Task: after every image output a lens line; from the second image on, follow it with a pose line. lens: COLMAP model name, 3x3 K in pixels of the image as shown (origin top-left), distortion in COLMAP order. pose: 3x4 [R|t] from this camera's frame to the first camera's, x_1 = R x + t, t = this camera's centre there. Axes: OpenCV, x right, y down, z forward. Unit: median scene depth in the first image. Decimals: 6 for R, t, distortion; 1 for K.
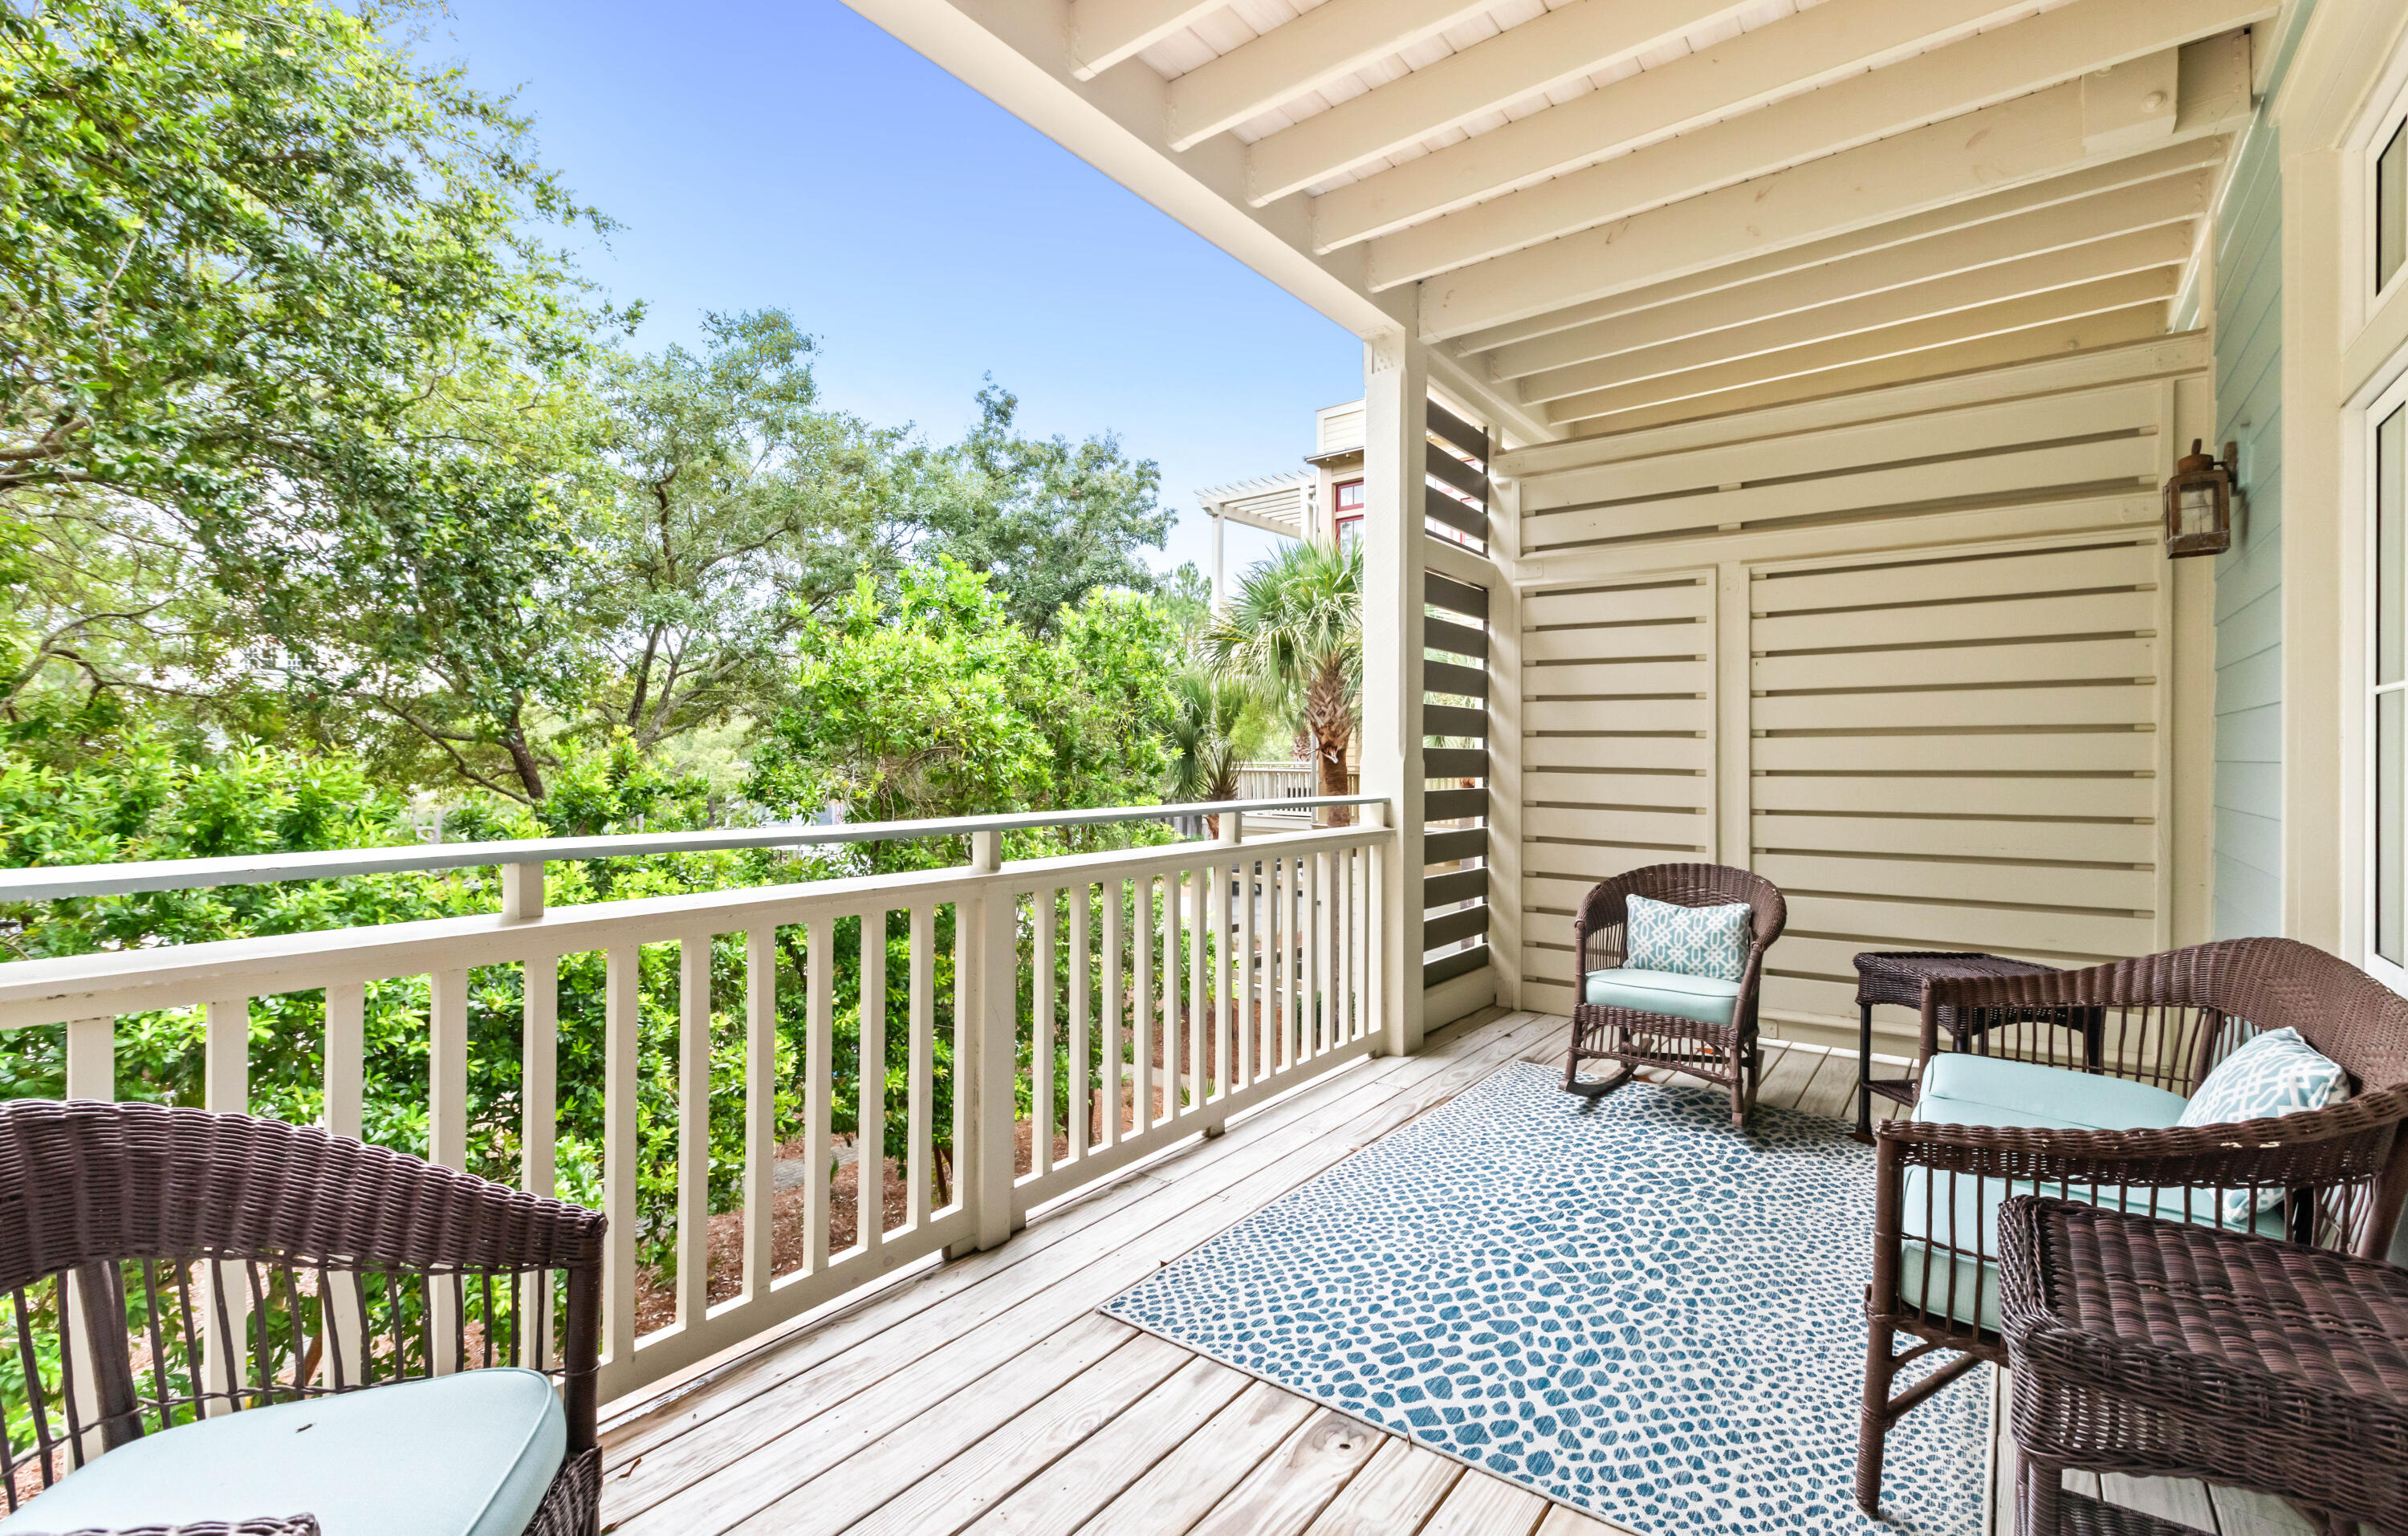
lens RADIAL K [[1053.1, 0, 1197.4], [0, 1053.1, 743.0], [0, 0, 1]] dist [0.016957, -0.006569]
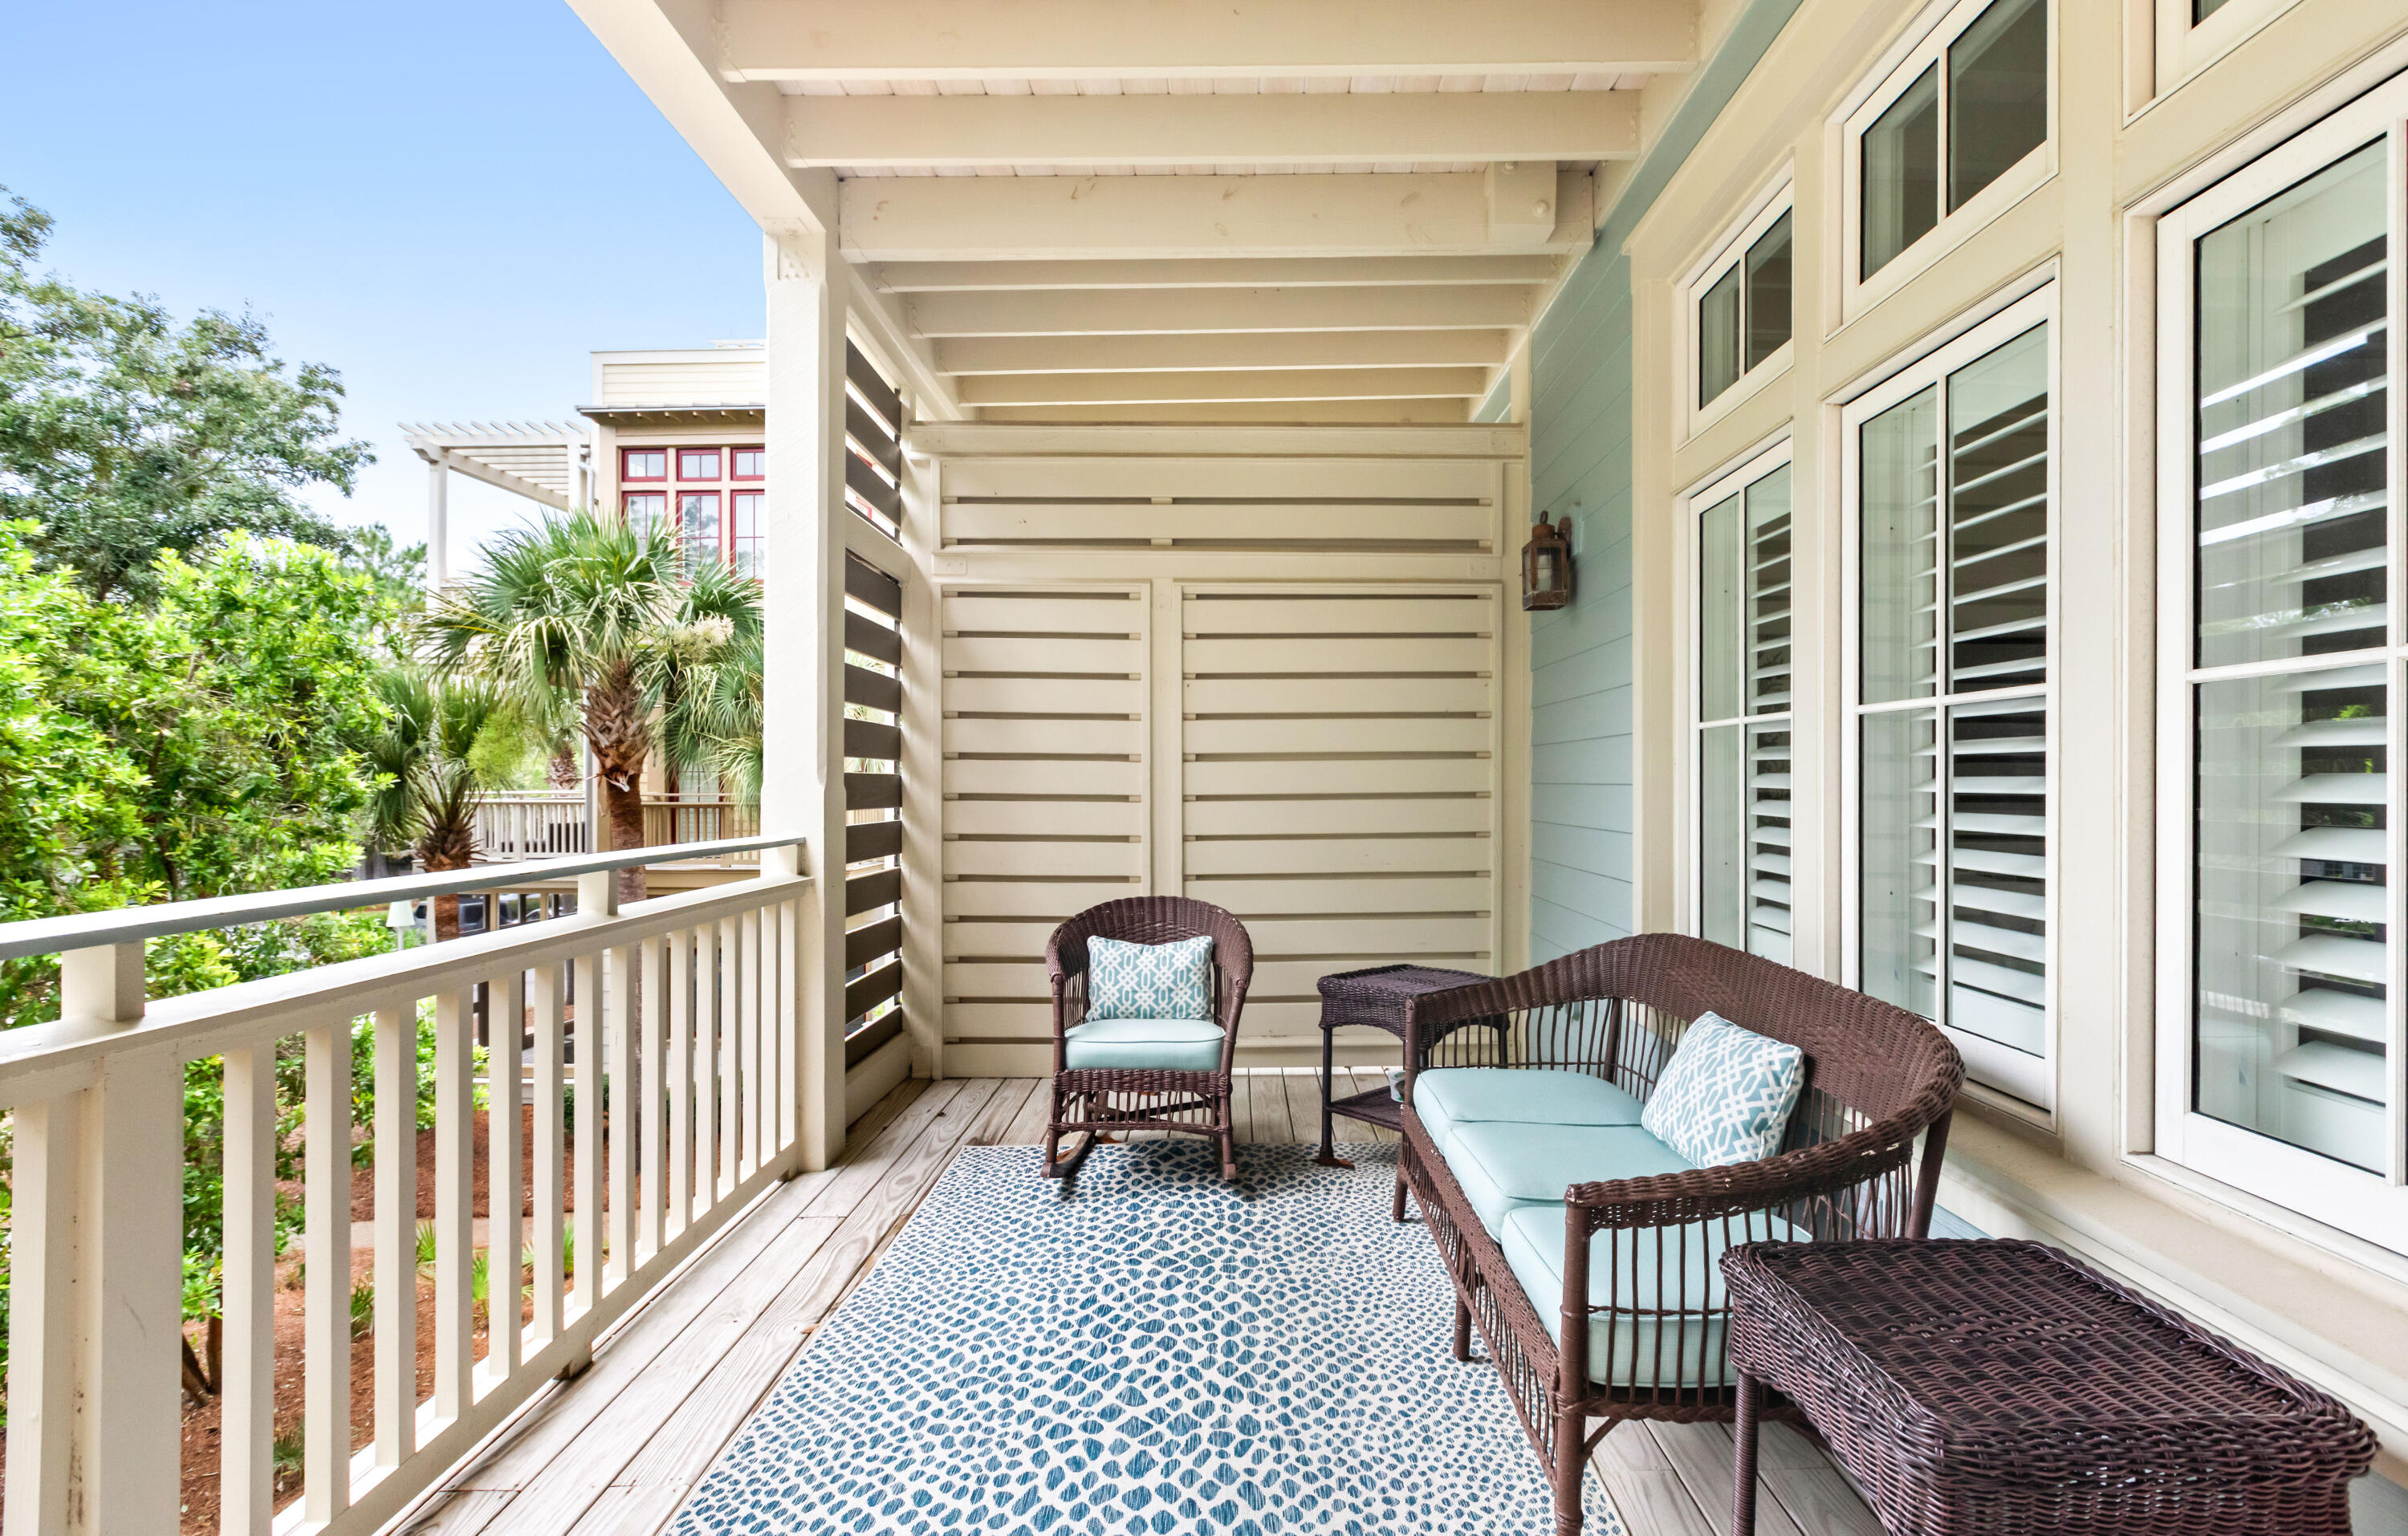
lens RADIAL K [[1105.5, 0, 1233.6], [0, 1105.5, 774.4], [0, 0, 1]] dist [0.002031, 0.001870]
pose [[0.794175, -0.000845, 0.607688, -0.055146], [-0.002741, 0.999984, 0.004972, 0.001375], [-0.607683, -0.005615, 0.794160, 0.160797]]
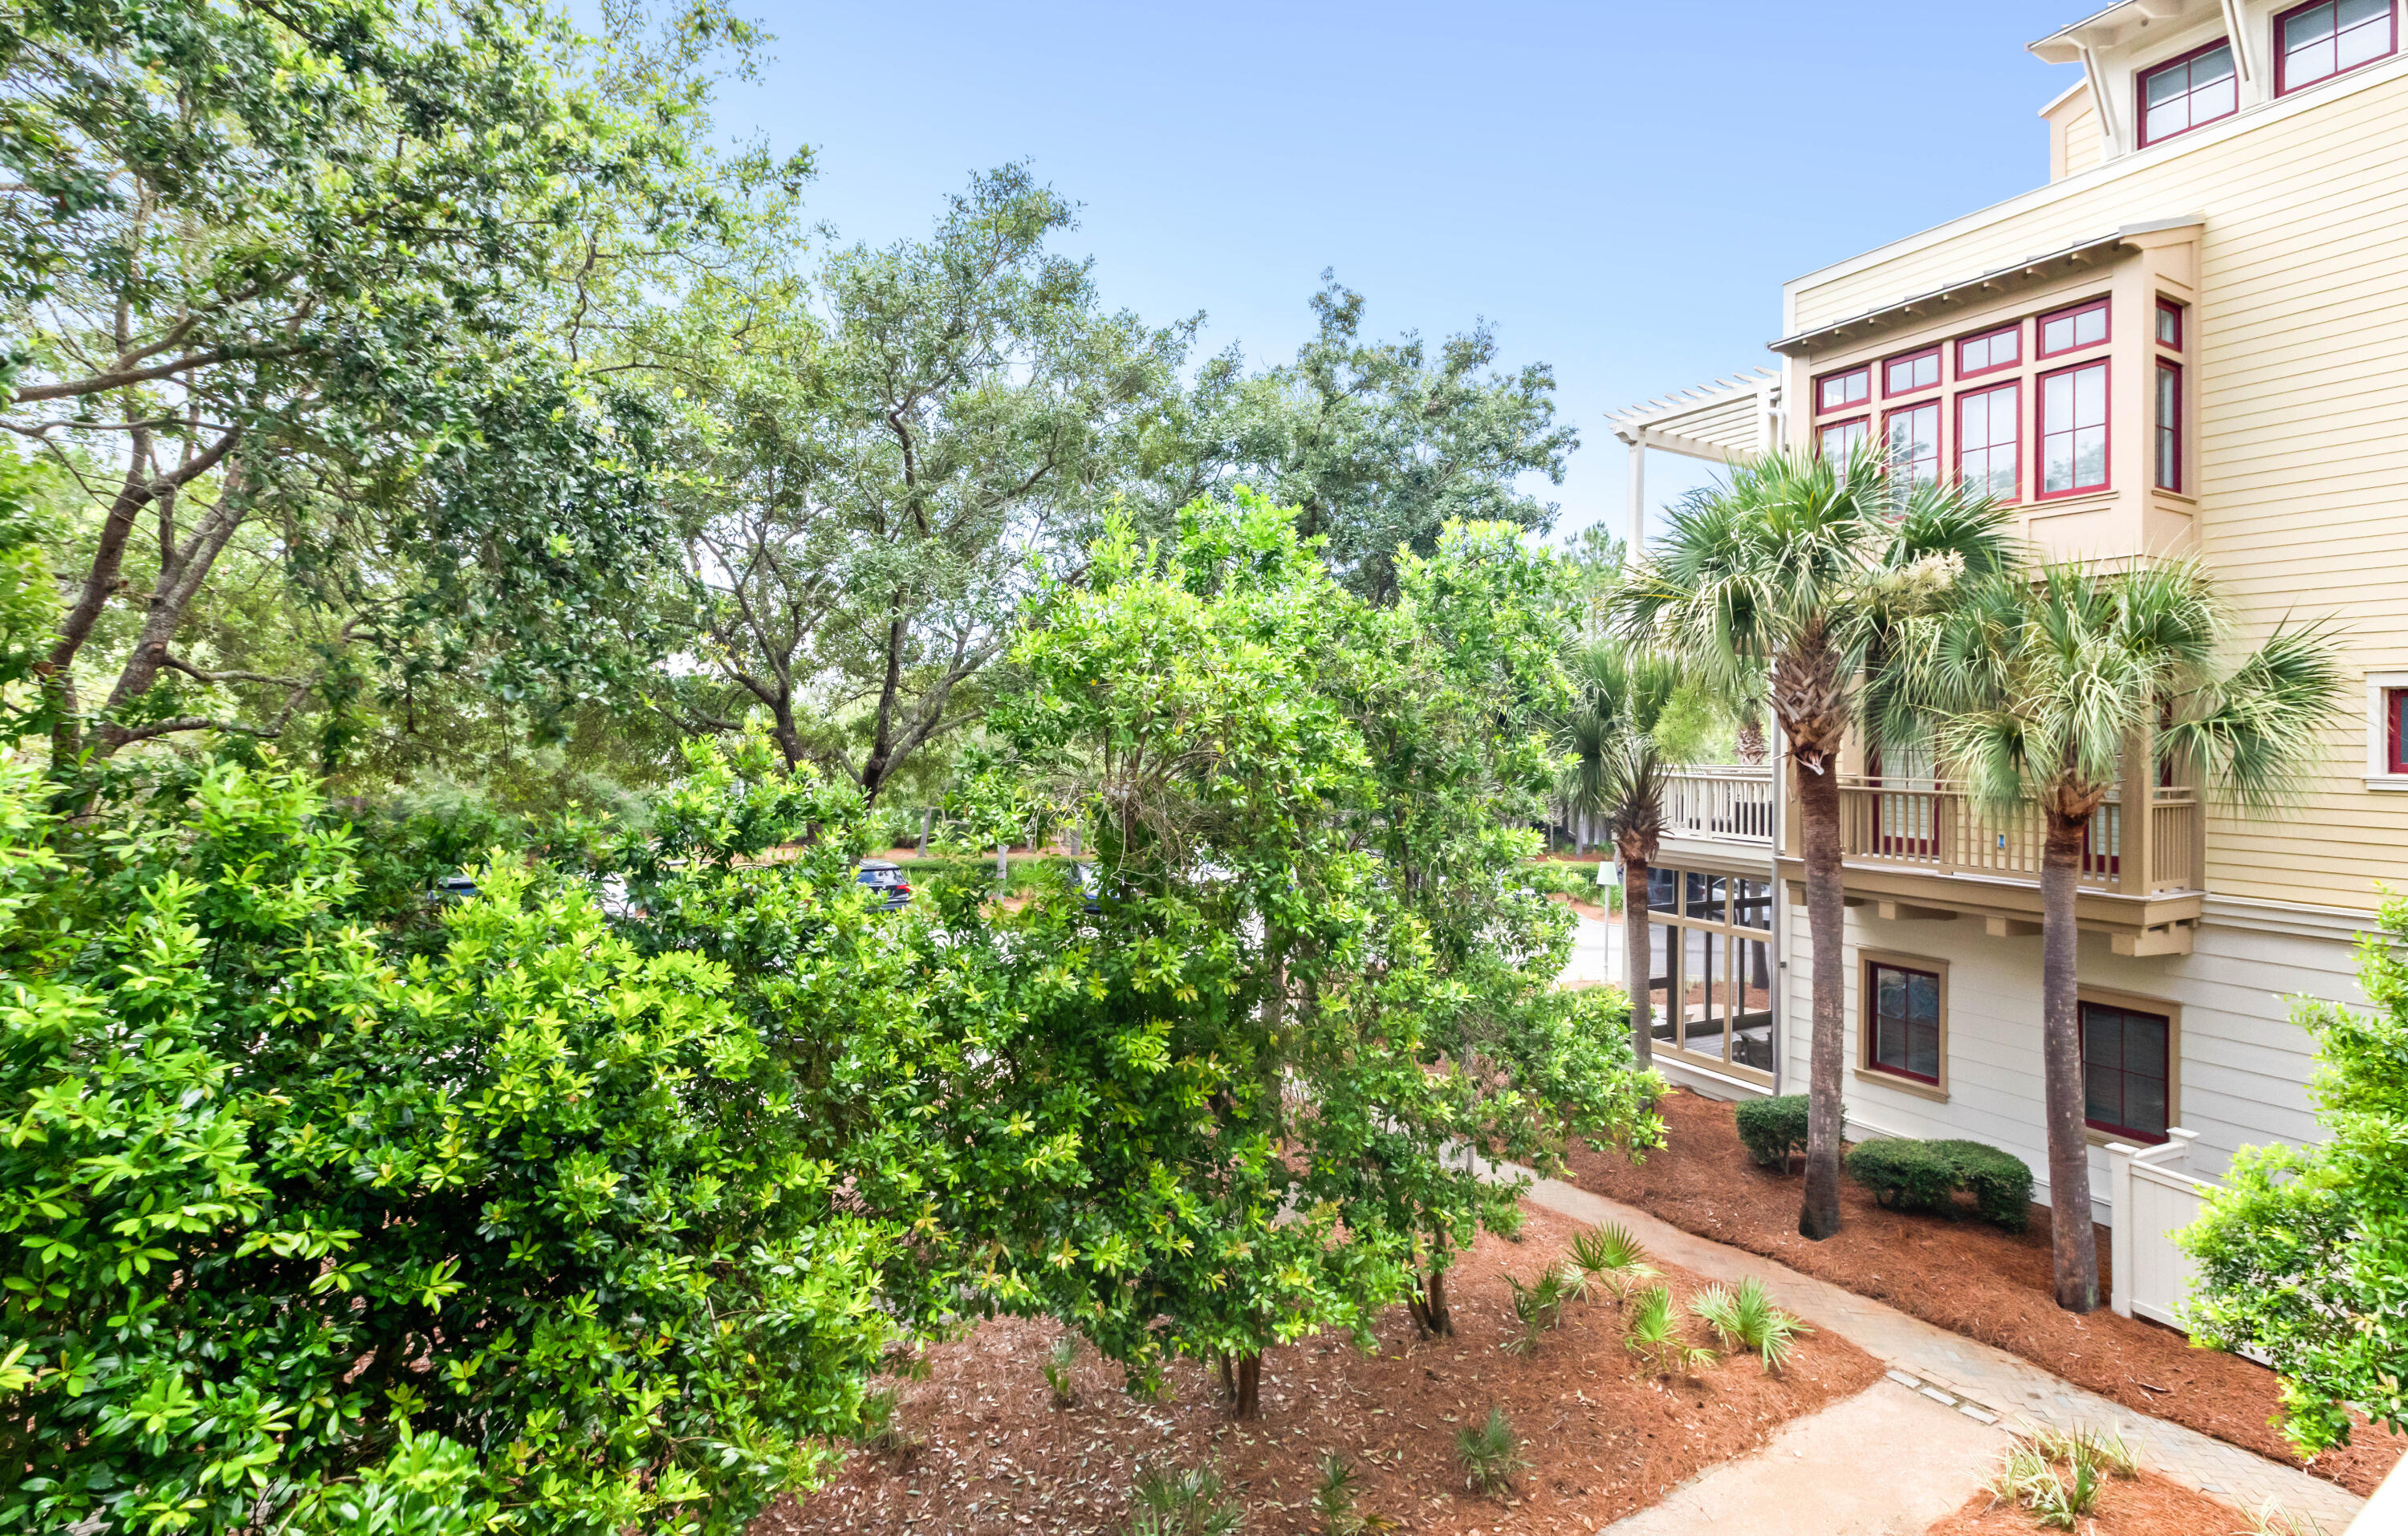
lens RADIAL K [[1117.9, 0, 1208.1], [0, 1117.9, 714.2], [0, 0, 1]] dist [0.002424, -0.001223]
pose [[0.941275, 0.007687, -0.337552, 0.010489], [-0.012280, 0.999859, -0.011474, -0.026057], [0.337417, 0.014946, 0.941237, 0.699918]]
